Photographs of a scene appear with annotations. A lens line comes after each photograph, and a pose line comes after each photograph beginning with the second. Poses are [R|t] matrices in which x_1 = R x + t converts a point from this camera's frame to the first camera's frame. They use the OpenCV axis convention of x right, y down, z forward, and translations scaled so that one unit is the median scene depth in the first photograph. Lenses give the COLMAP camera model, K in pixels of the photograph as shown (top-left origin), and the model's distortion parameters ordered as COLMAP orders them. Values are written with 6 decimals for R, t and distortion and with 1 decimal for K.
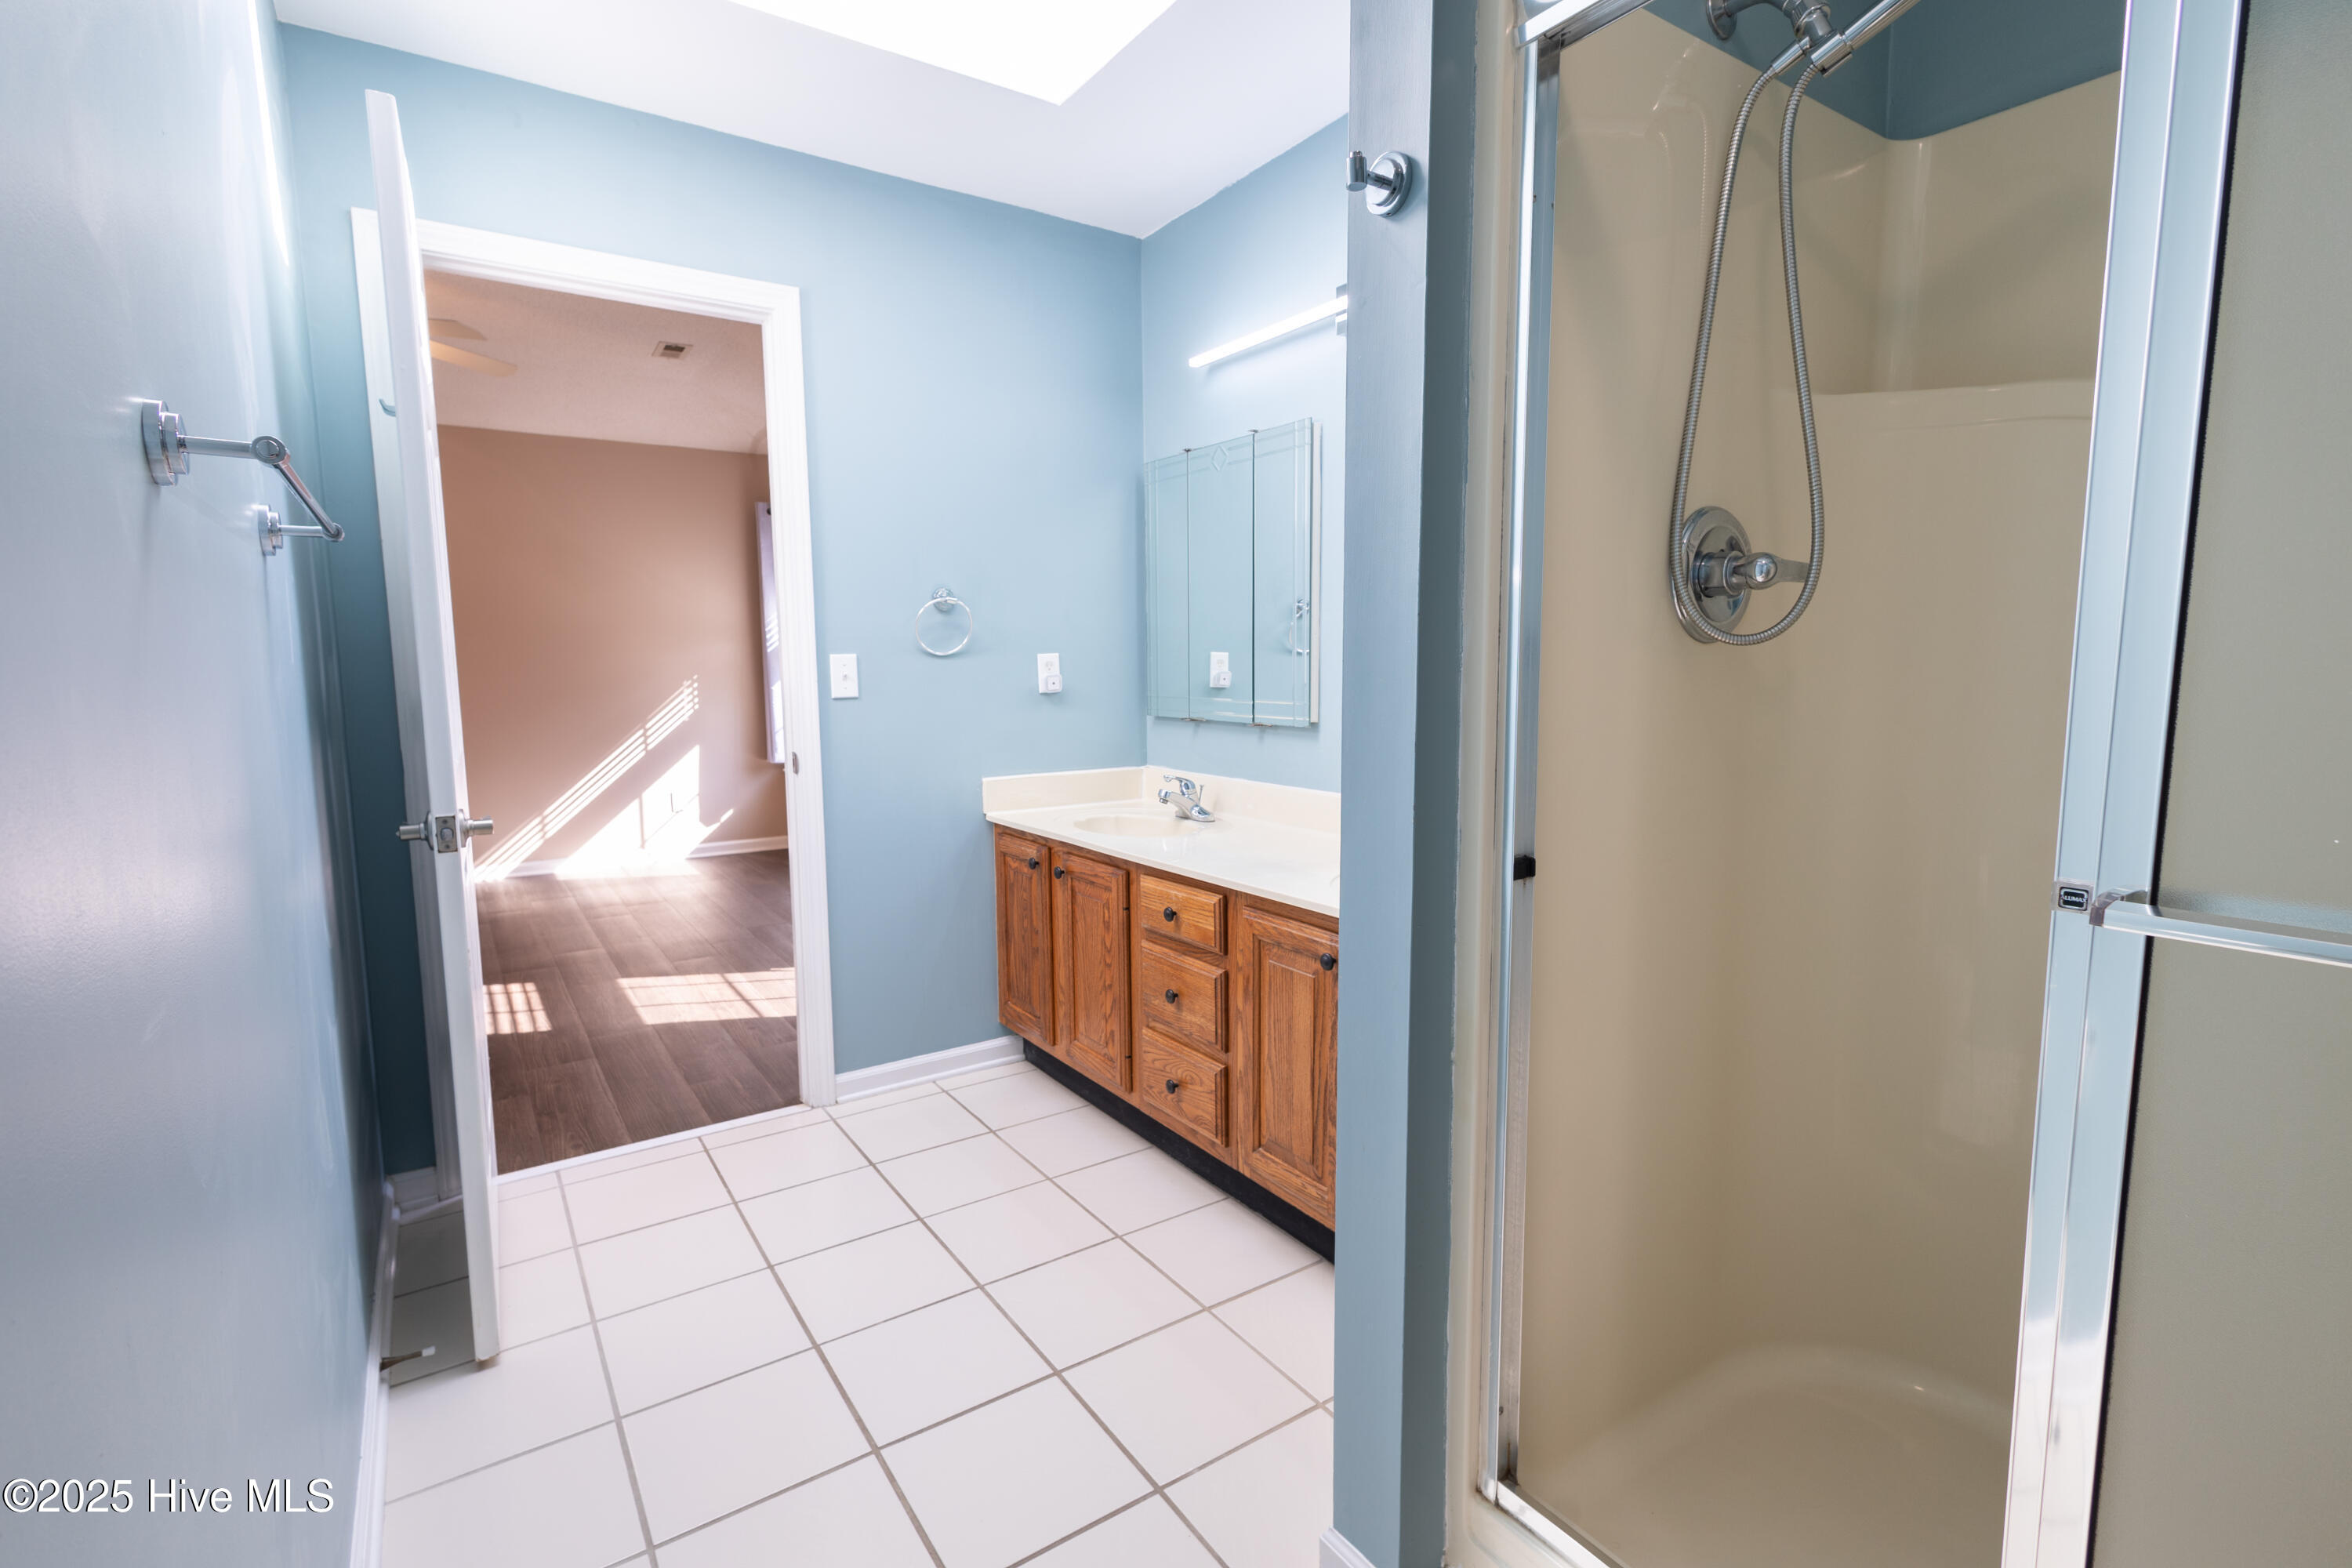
lens RADIAL K [[1087.8, 0, 1173.0], [0, 1087.8, 783.7], [0, 0, 1]] dist [-0.000368, -0.000061]
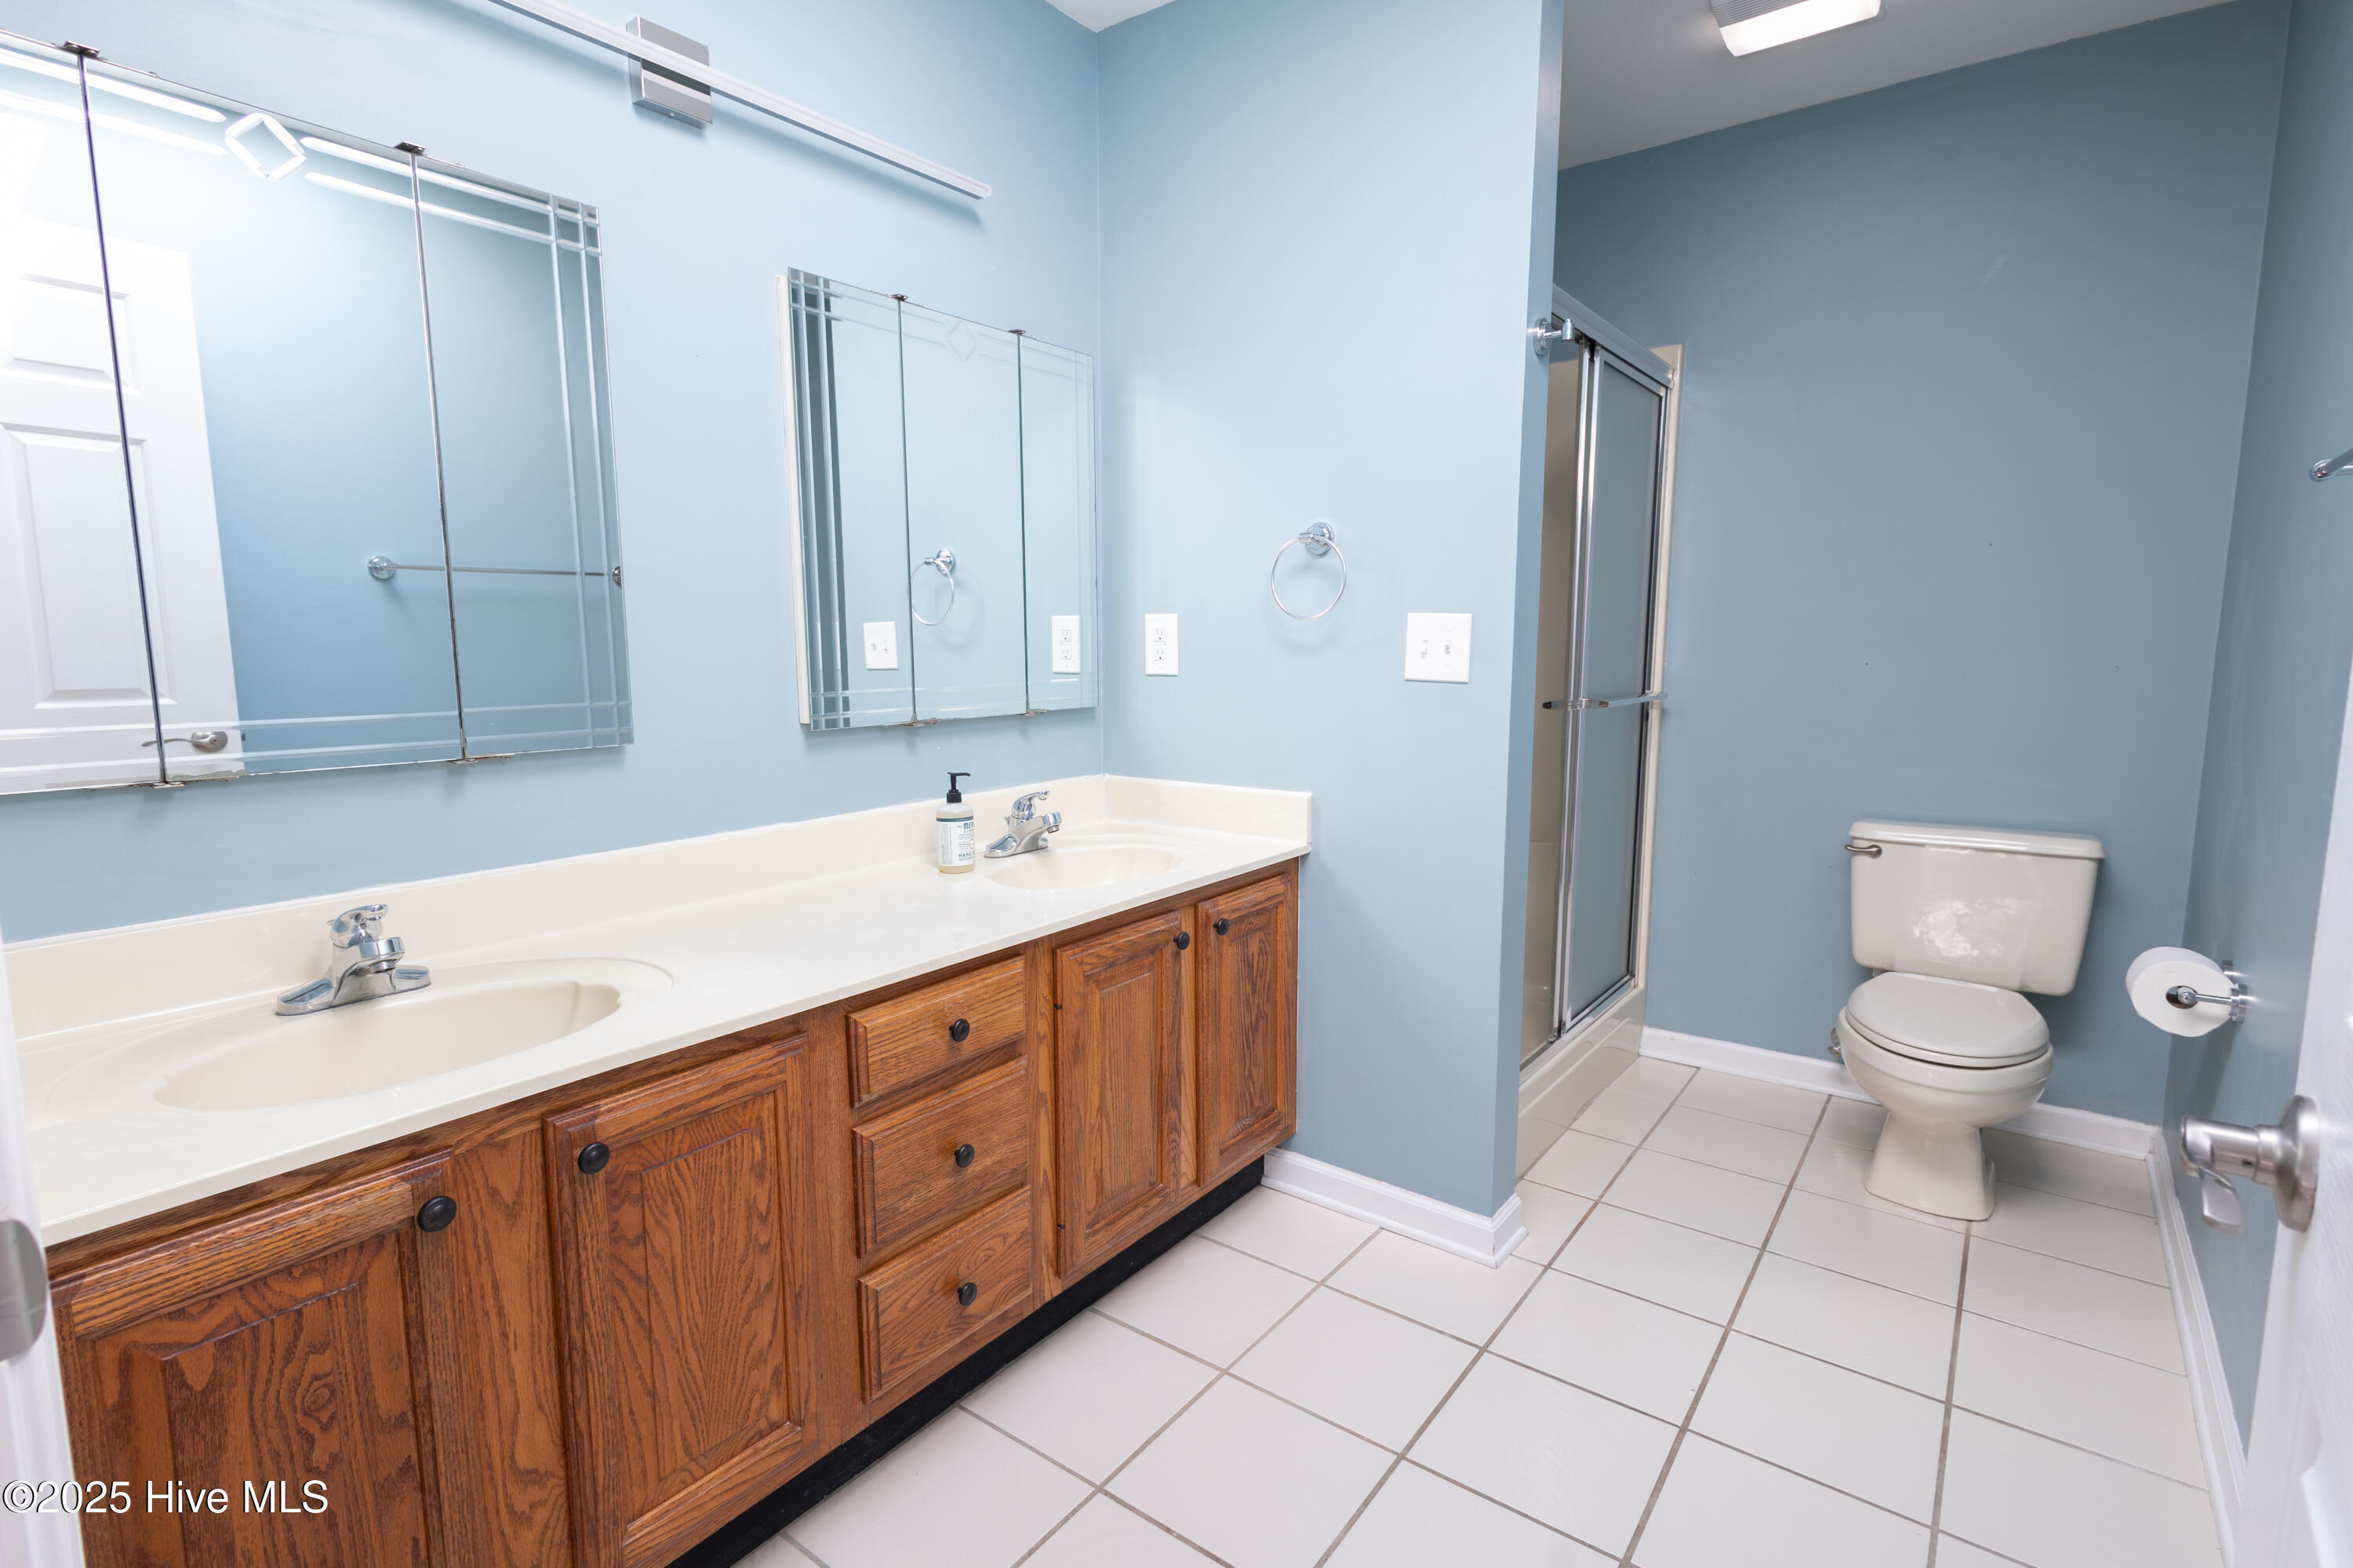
lens RADIAL K [[1150.1, 0, 1137.5], [0, 1150.1, 780.3], [0, 0, 1]] dist [-0.001911, -0.000388]
pose [[-0.318455, -0.101392, 0.942500, -0.631159], [0.120850, 0.981808, 0.146454, -0.105743], [-0.940203, 0.160540, -0.300408, 1.036849]]
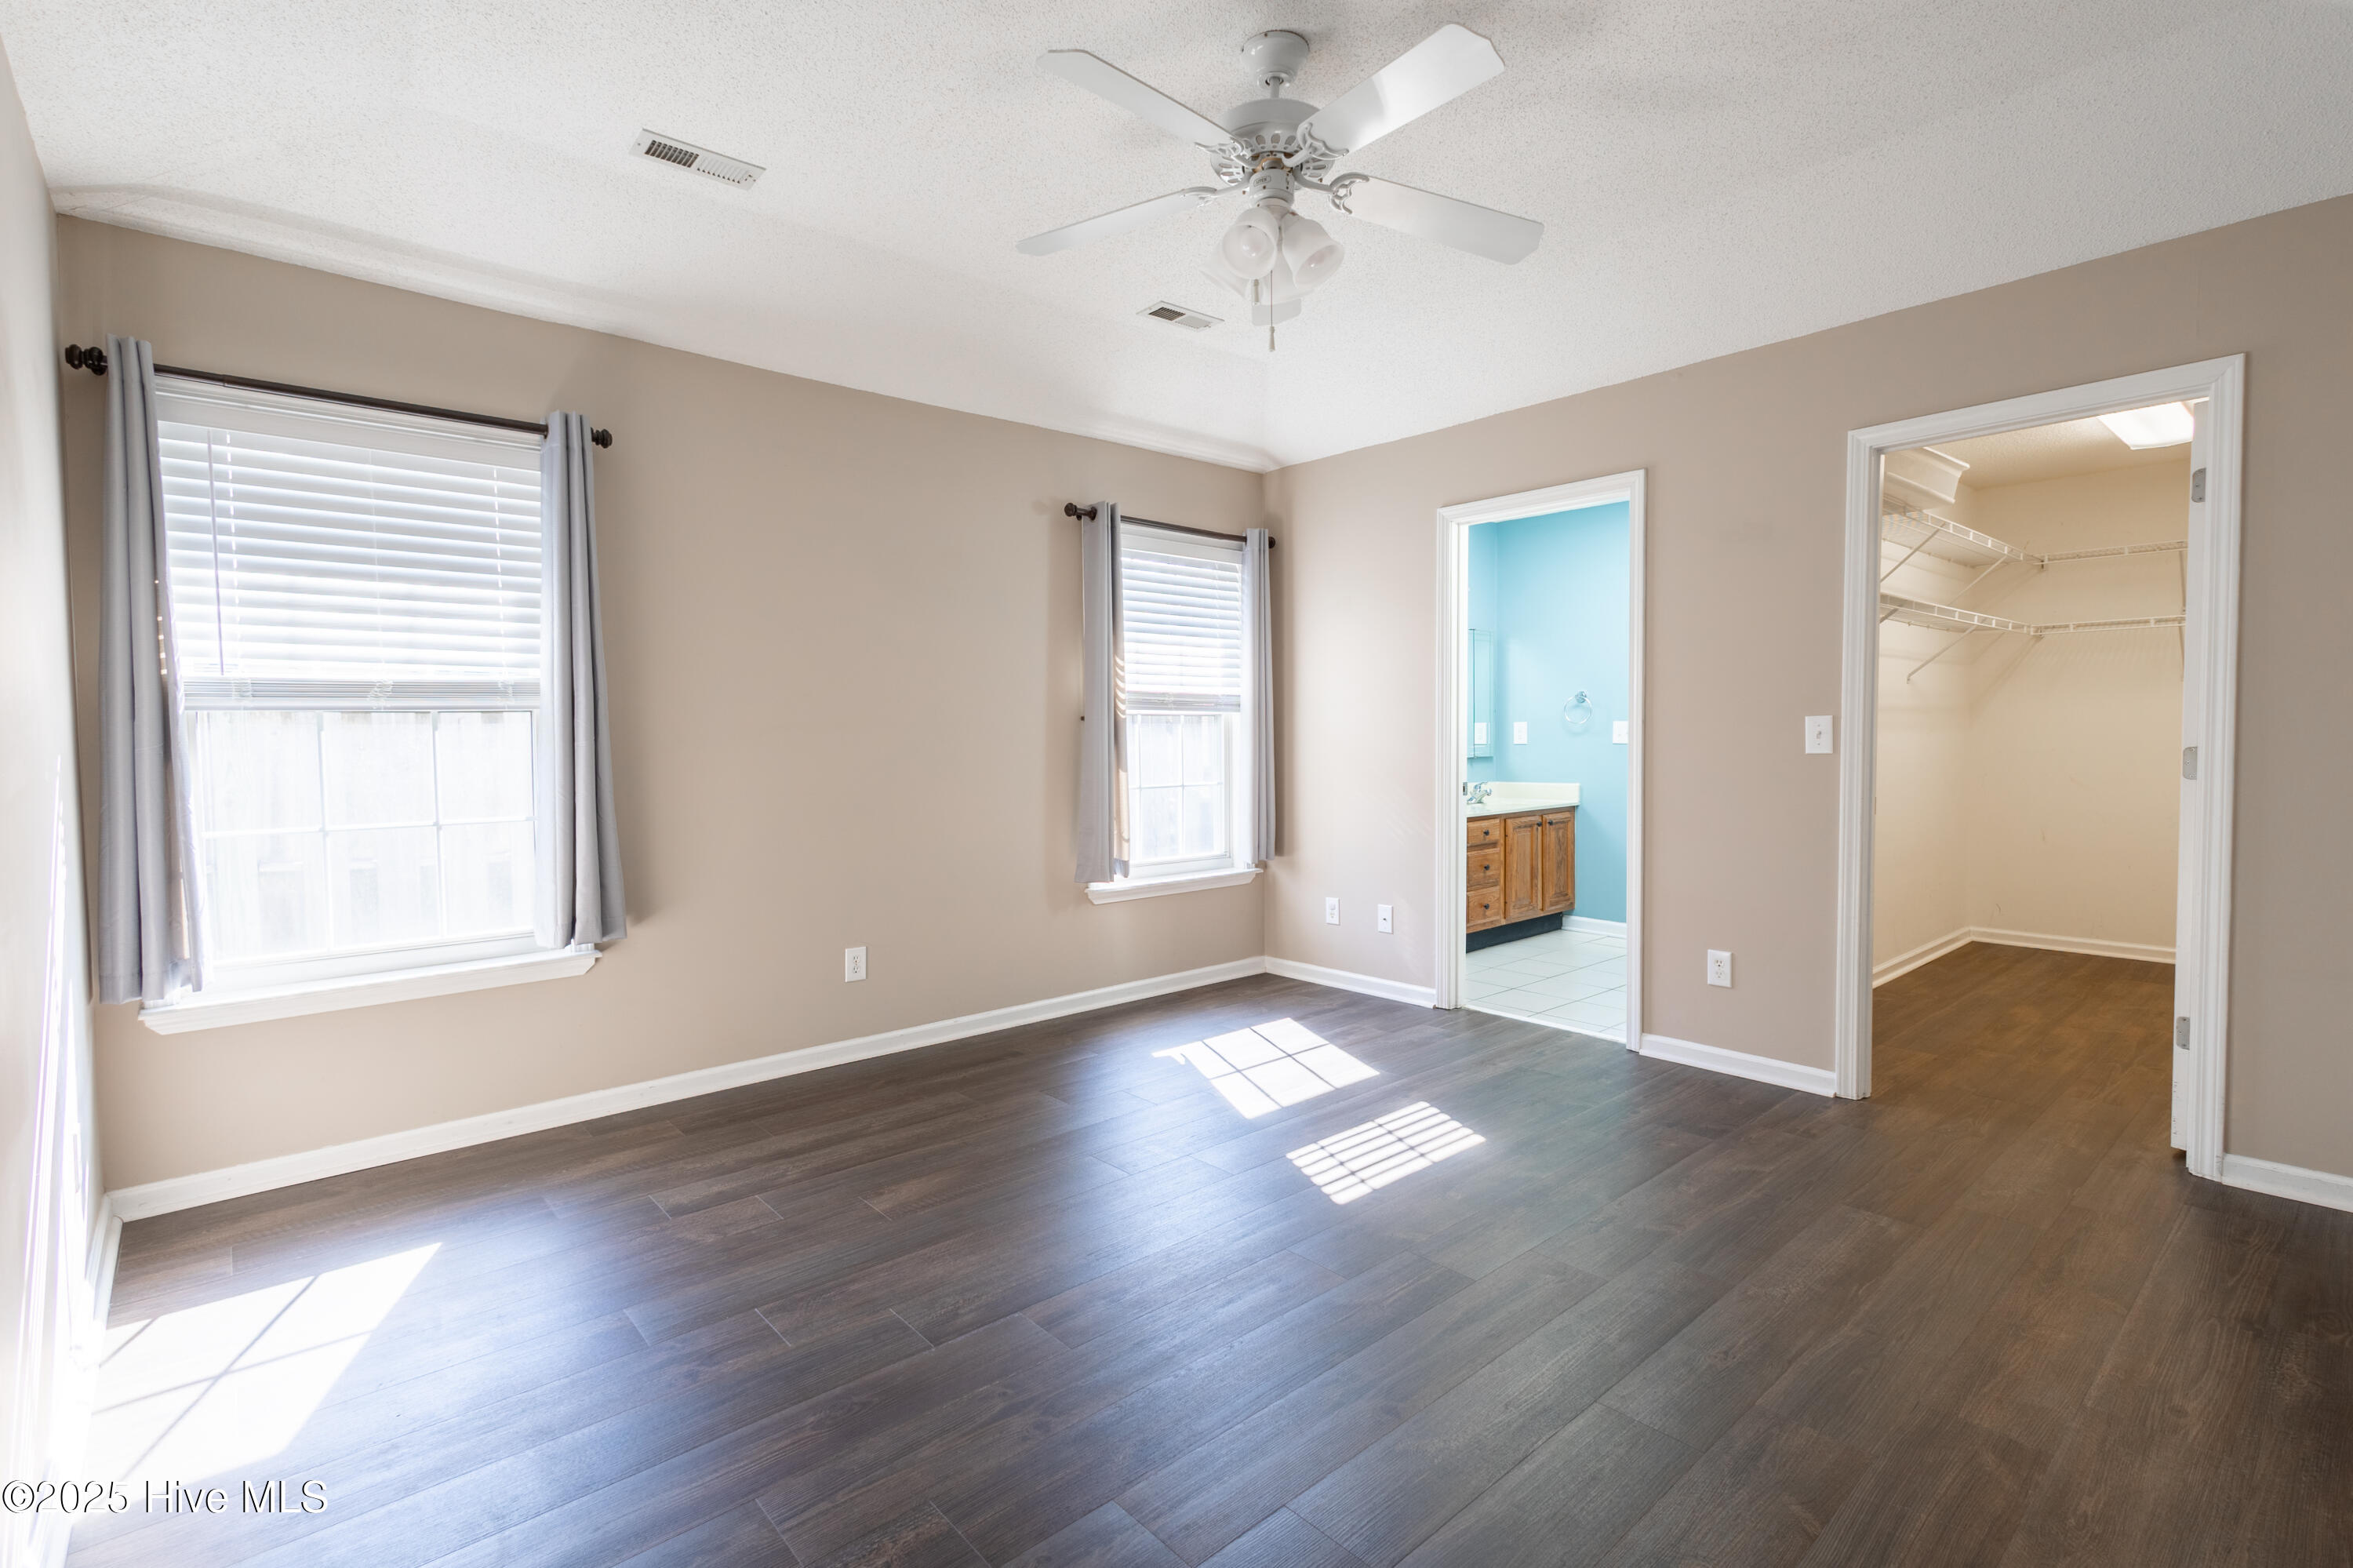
lens RADIAL K [[1088.3, 0, 1173.5], [0, 1088.3, 783.7], [0, 0, 1]] dist [-0.000368, -0.000061]
pose [[-0.130387, -0.035444, 0.990829, -2.147089], [0.135940, 0.989284, 0.053278, -0.203205], [-0.982100, 0.141640, -0.124171, 1.848489]]
